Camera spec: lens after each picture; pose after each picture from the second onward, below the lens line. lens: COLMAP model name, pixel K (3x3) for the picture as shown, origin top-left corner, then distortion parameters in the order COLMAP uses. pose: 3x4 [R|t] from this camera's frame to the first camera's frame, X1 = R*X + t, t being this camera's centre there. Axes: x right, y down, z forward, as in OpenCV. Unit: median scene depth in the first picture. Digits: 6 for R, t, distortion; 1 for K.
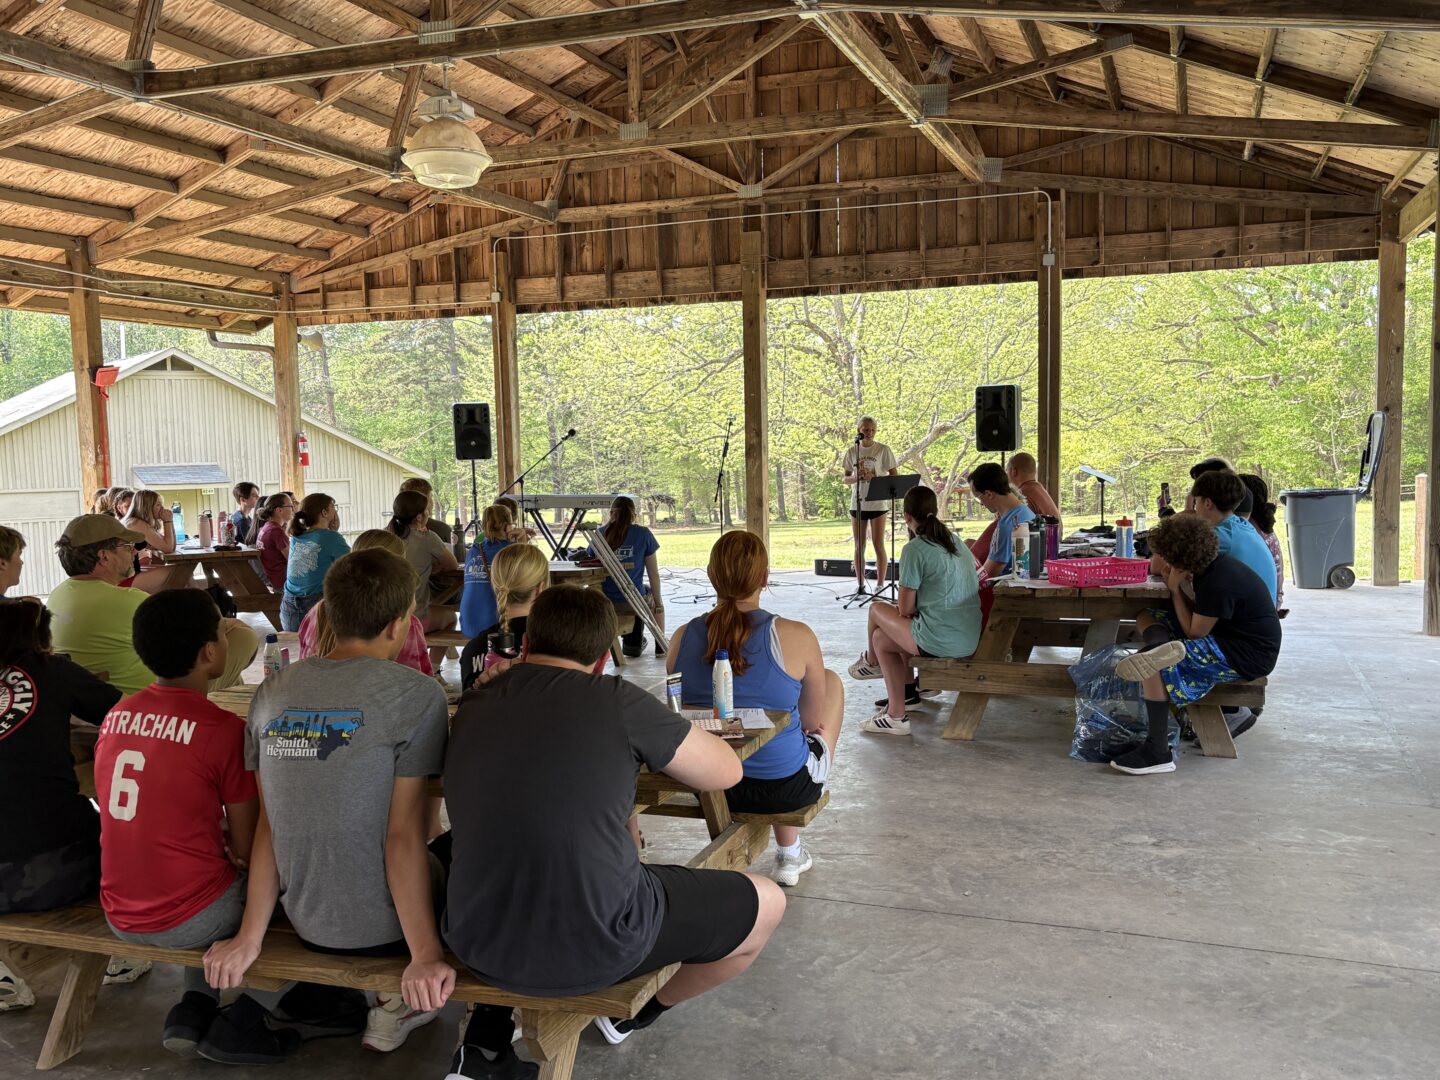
lens RADIAL K [[1301.9, 0, 722.3], [0, 1301.9, 538.3], [0, 0, 1]] dist [0.003512, -0.005138]
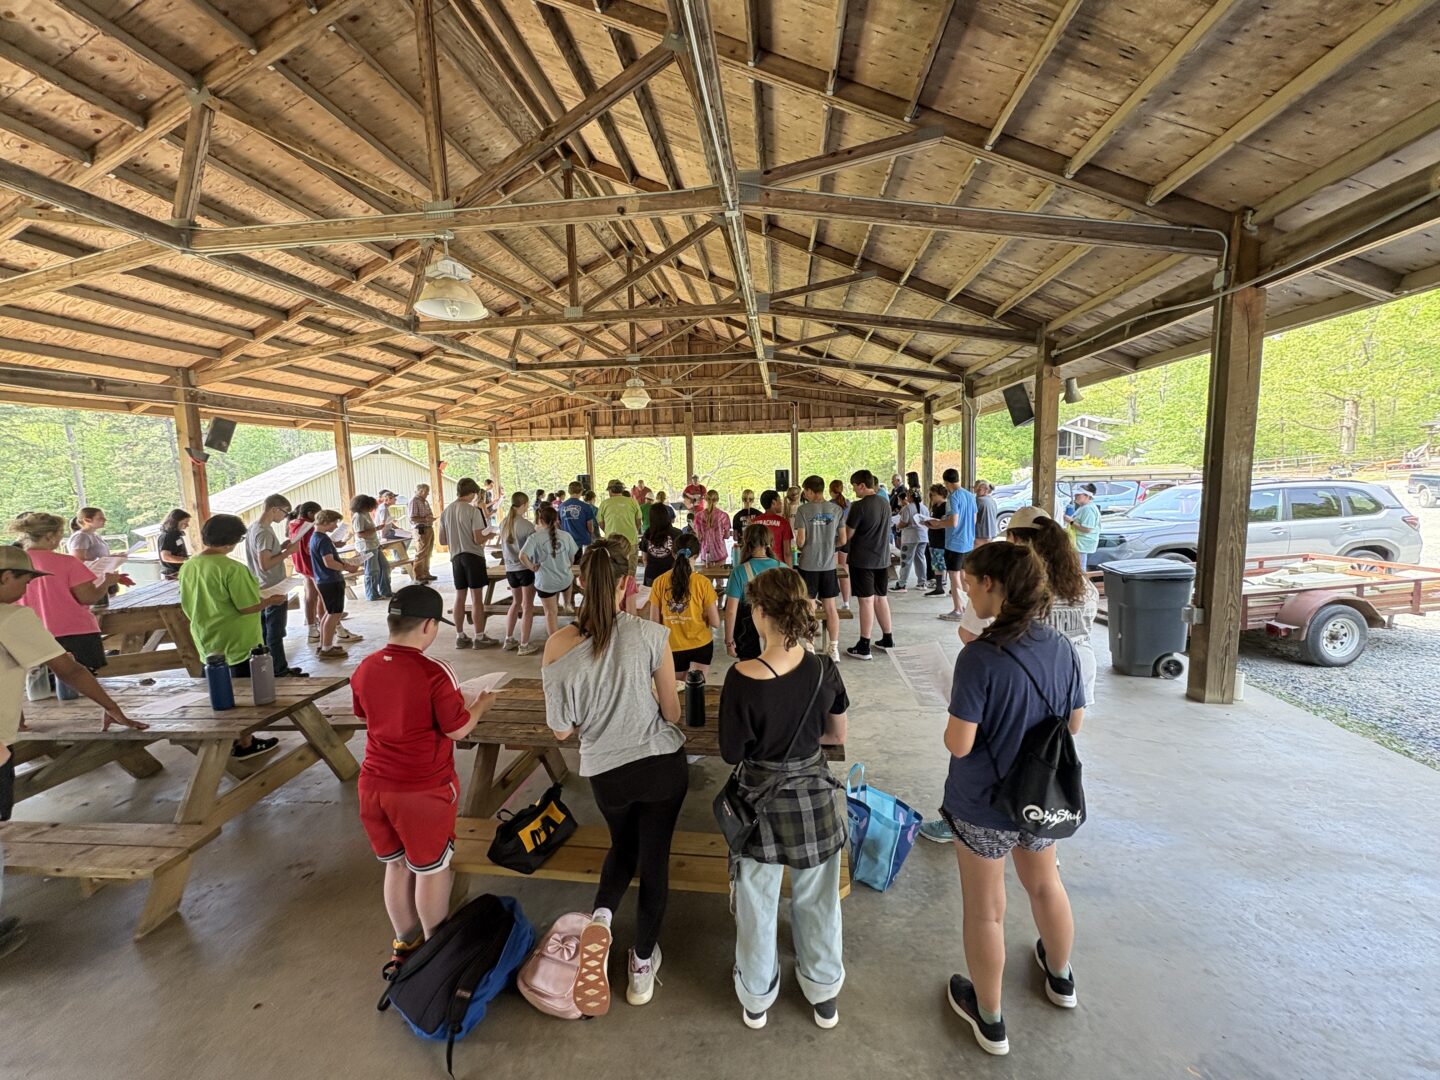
lens RADIAL K [[579.5, 0, 721.0], [0, 579.5, 539.4], [0, 0, 1]] dist [-0.001575, -0.000124]
pose [[0.970846, -0.033213, 0.237394, -0.203497], [0.026286, 0.999133, 0.032285, -0.001393], [-0.238260, -0.025104, 0.970877, -0.218934]]
